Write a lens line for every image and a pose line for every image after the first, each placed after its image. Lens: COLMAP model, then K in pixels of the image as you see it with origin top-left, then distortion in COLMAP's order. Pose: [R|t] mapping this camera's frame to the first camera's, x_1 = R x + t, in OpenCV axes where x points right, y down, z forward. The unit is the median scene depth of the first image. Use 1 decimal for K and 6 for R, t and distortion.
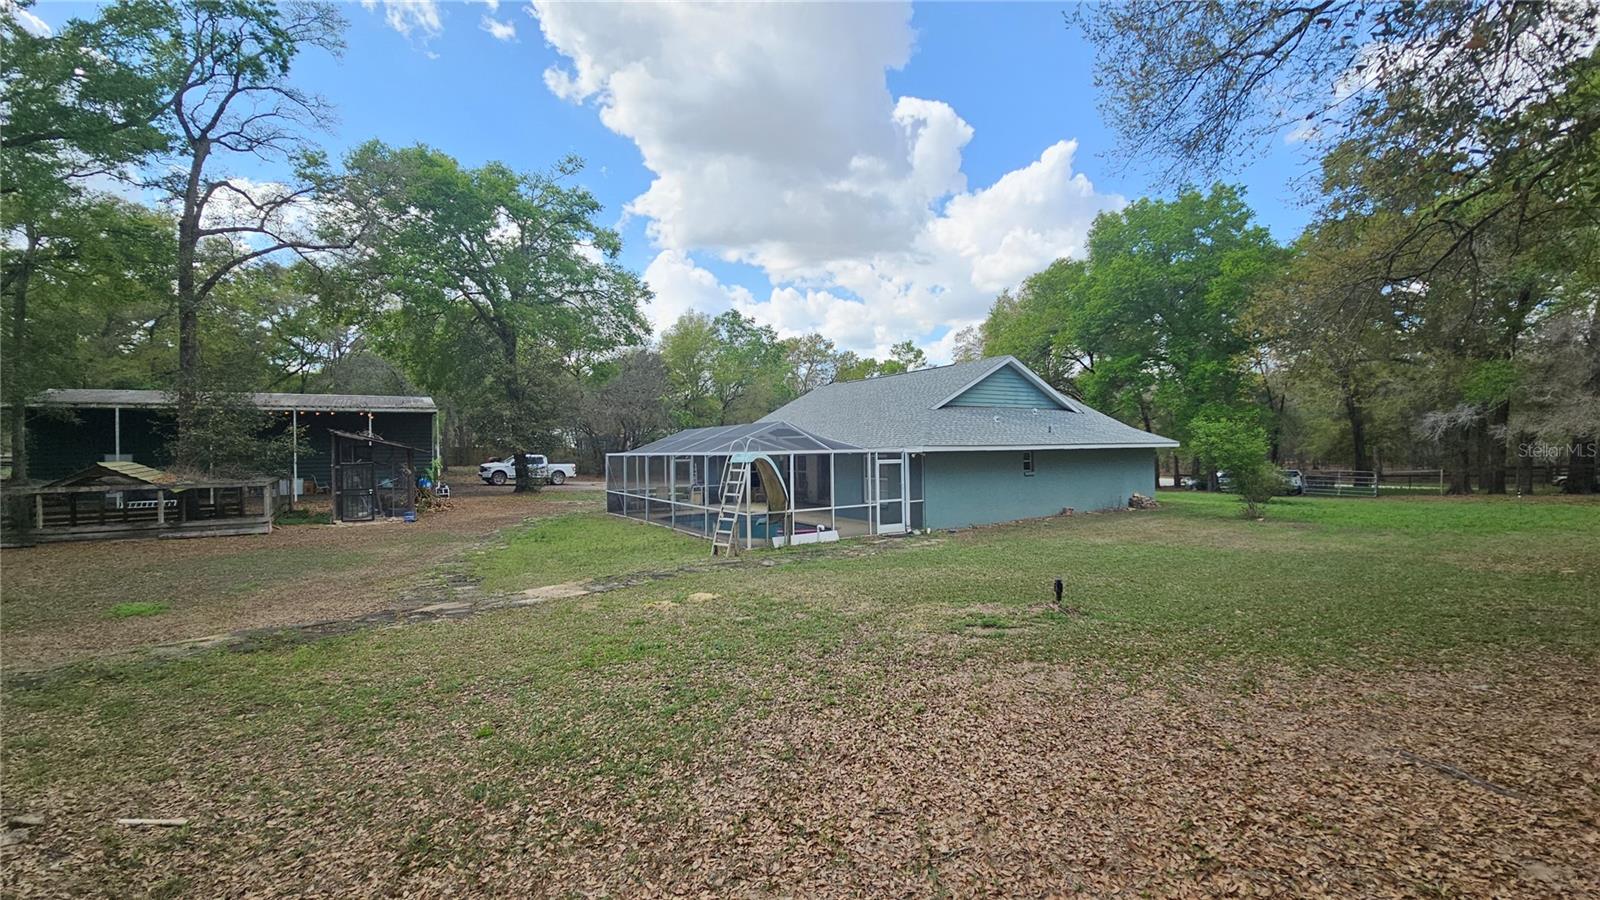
lens RADIAL K [[649.3, 0, 800.8], [0, 649.3, 453.1], [0, 0, 1]] dist [0.000418, 0.000033]
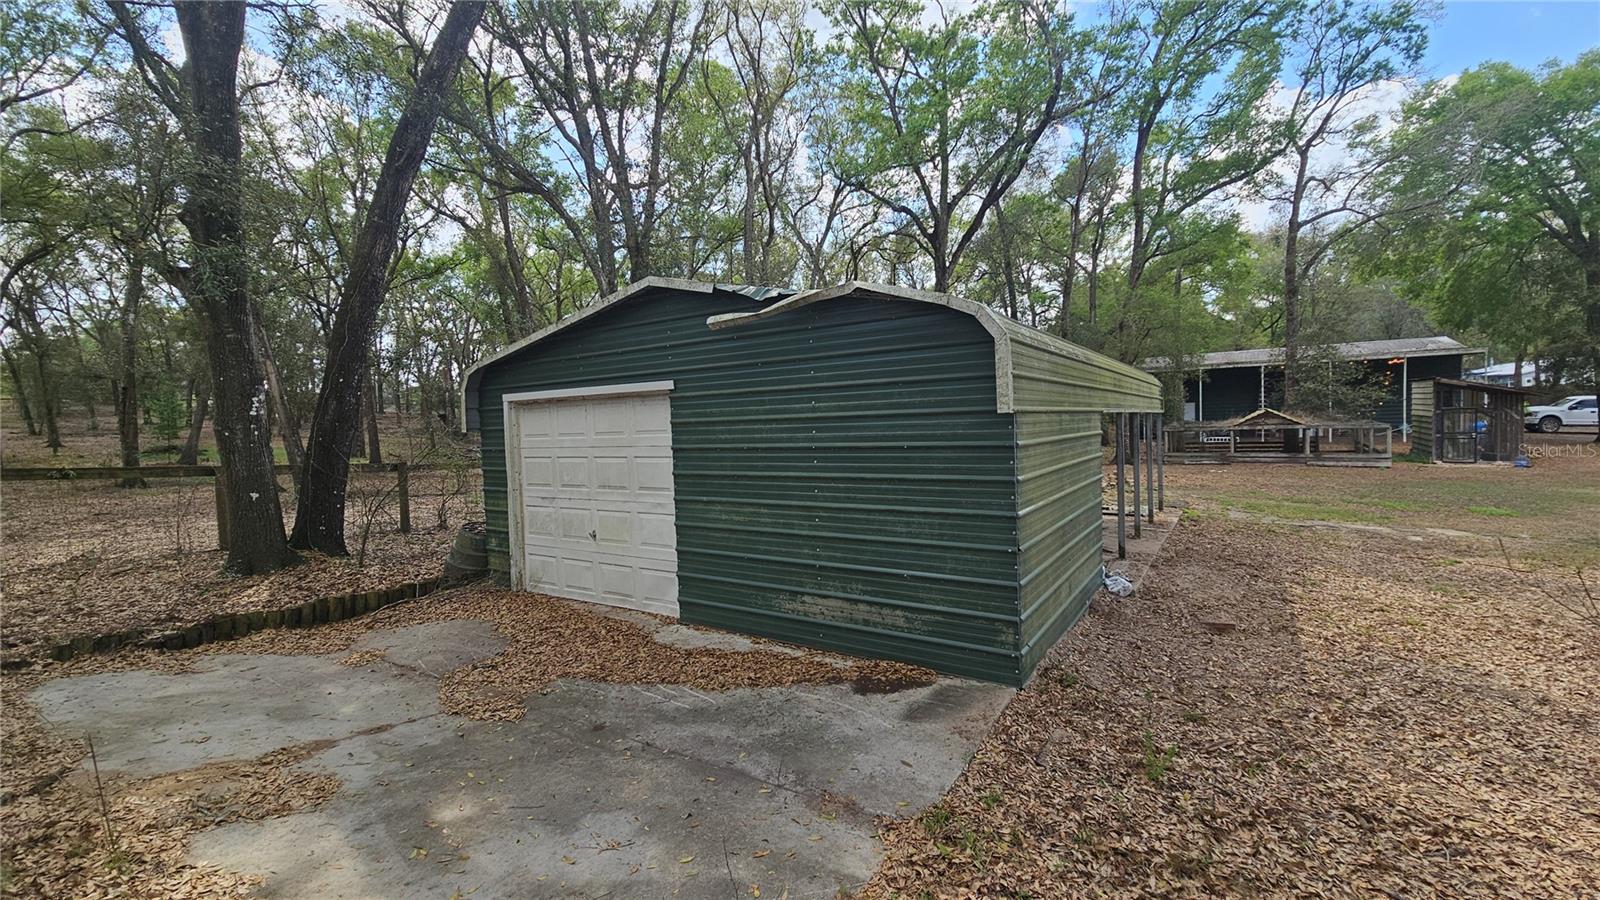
lens RADIAL K [[649.3, 0, 801.2], [0, 649.3, 450.4], [0, 0, 1]] dist [0.000418, 0.000033]
pose [[0.381620, 0.020631, -0.924089, -0.144781], [0.037569, 0.998579, 0.037809, 0.010102], [0.923555, -0.049146, 0.380303, -0.380815]]
